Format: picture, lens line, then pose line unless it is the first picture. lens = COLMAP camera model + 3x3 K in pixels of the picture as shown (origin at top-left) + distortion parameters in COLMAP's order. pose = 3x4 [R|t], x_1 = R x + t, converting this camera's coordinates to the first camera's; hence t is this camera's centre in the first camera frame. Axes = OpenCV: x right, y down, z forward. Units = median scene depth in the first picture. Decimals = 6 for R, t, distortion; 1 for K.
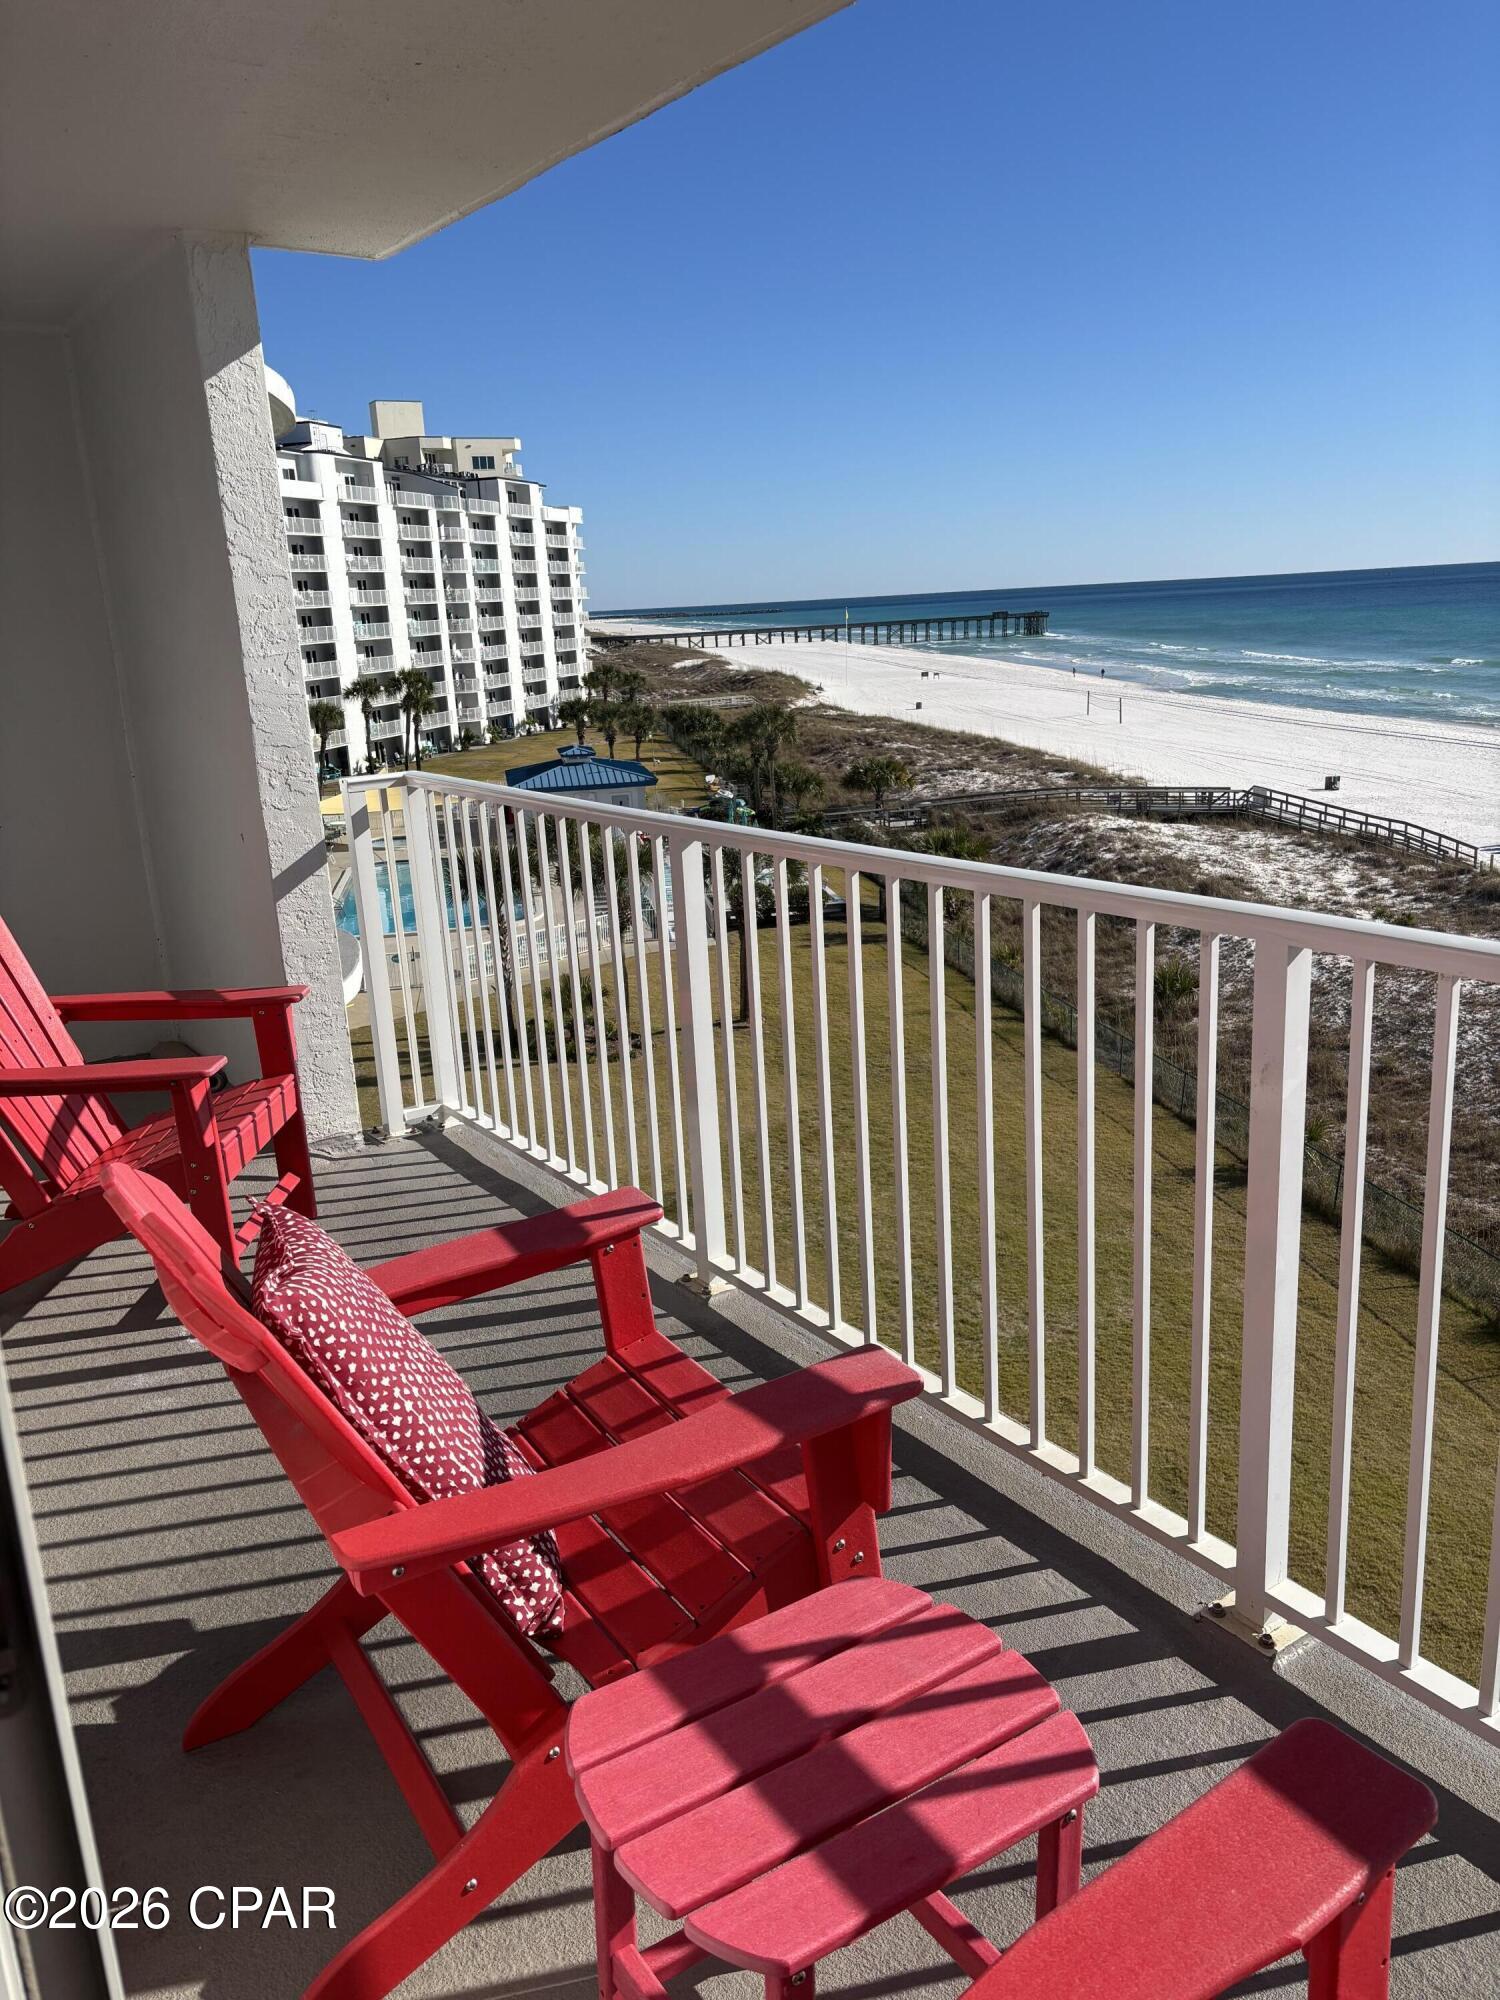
lens RADIAL K [[1498.6, 0, 758.1], [0, 1498.6, 997.3], [0, 0, 1]] dist [0.006458, 0.001685]
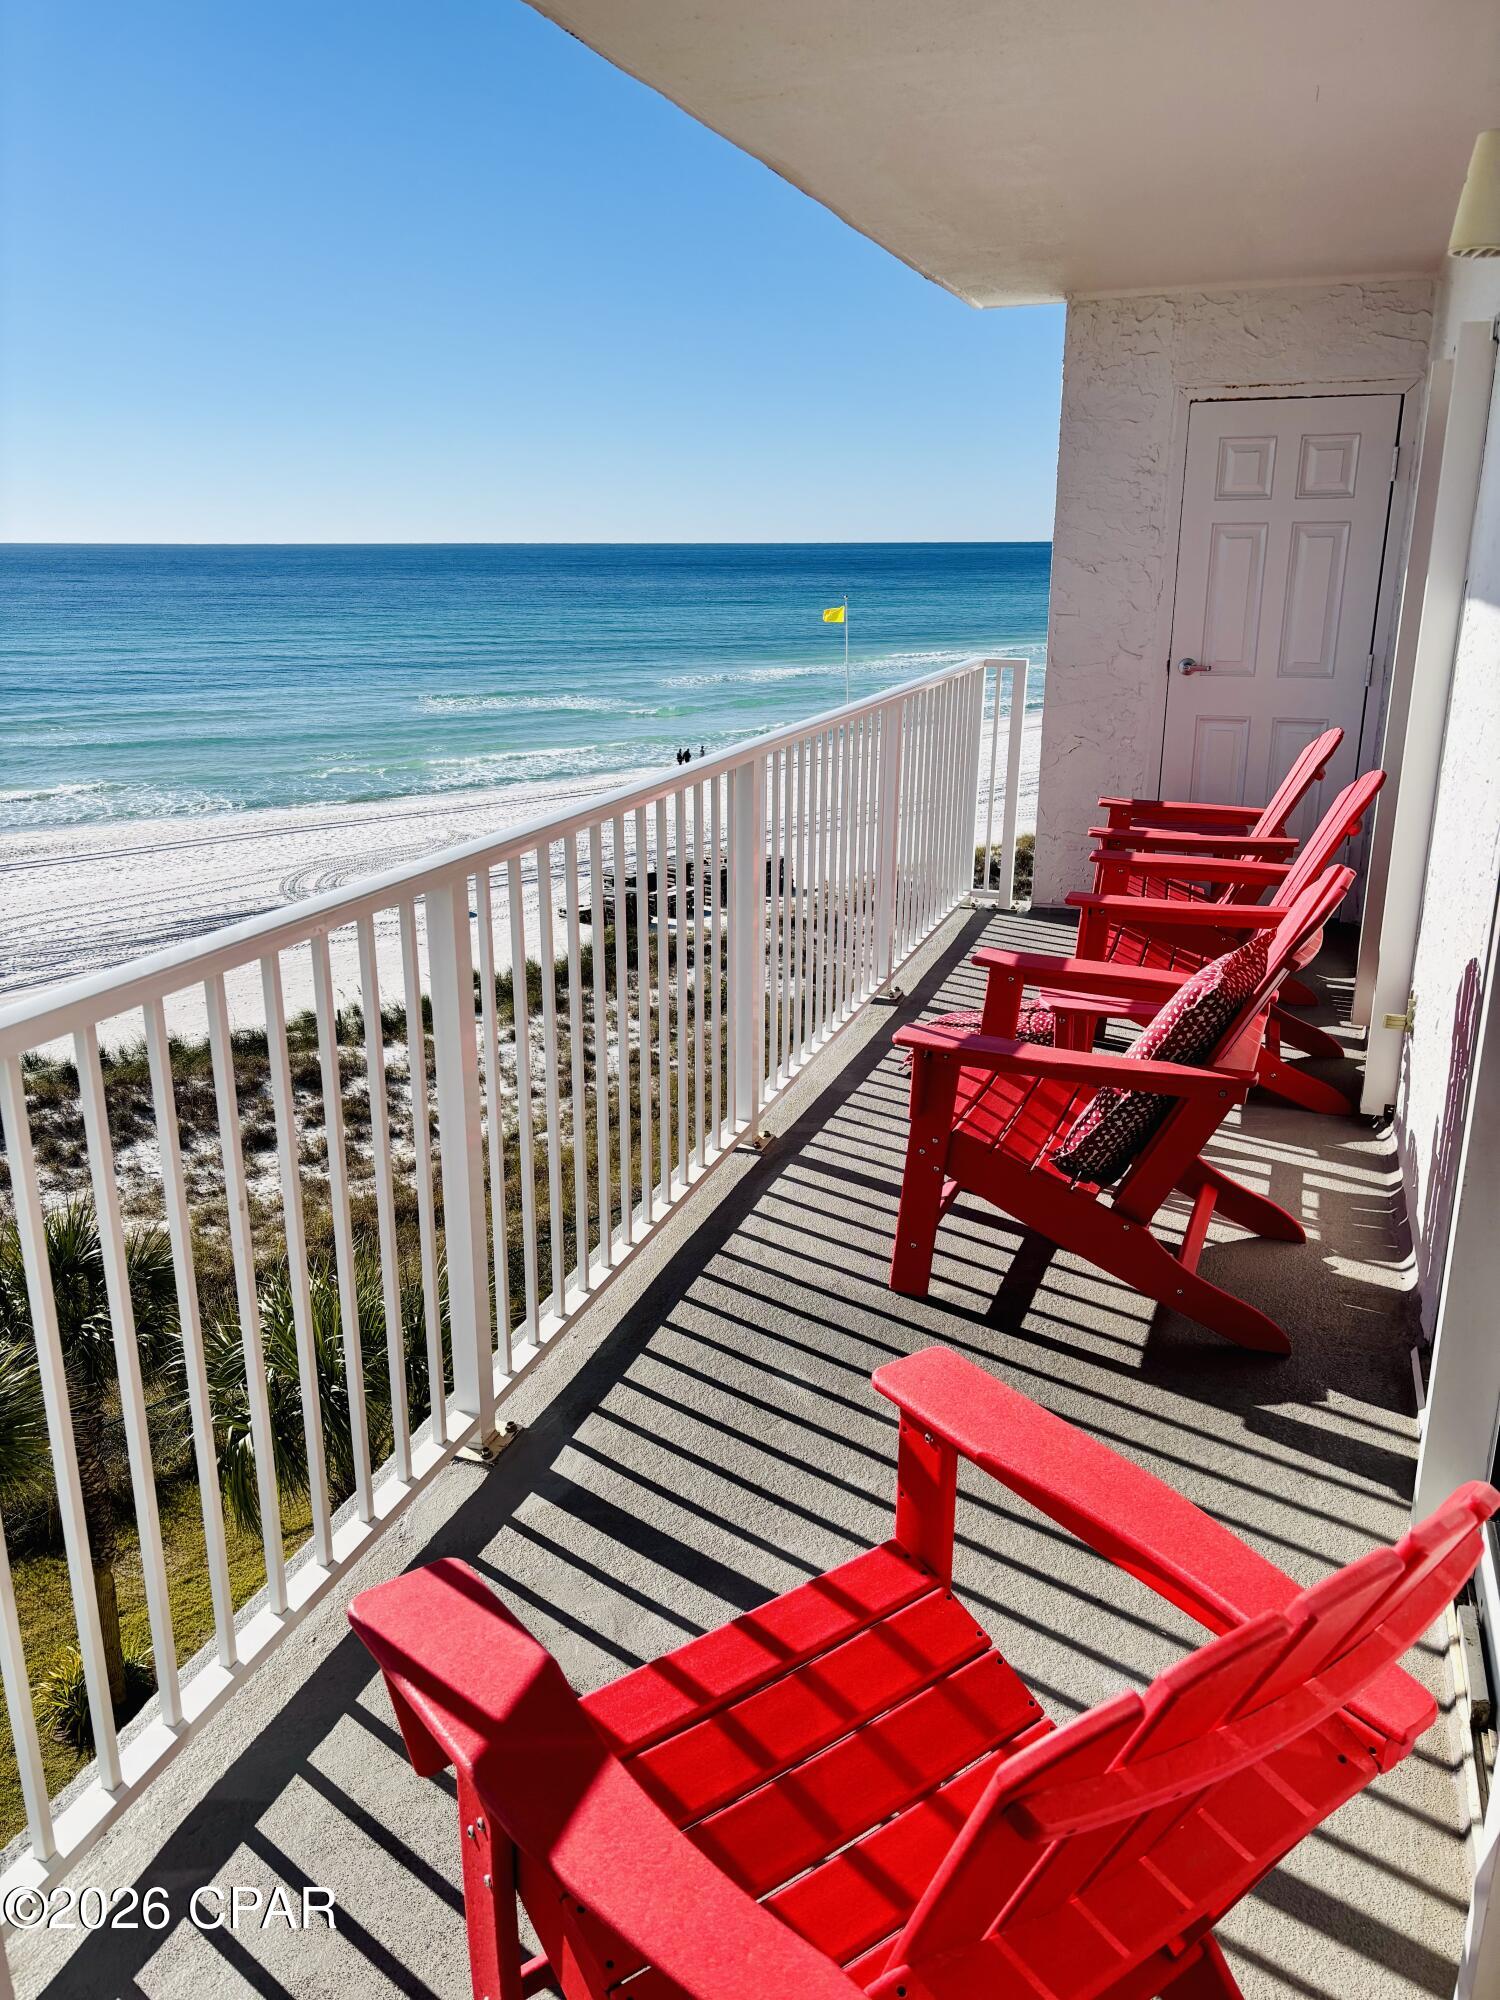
lens RADIAL K [[1498.6, 0, 752.5], [0, 1498.6, 1005.2], [0, 0, 1]] dist [0.006458, 0.001685]
pose [[-0.617969, -0.175875, 0.766278, -0.985585], [0.216986, 0.898648, 0.381246, -0.403062], [-0.755666, 0.401870, -0.517174, 1.777789]]
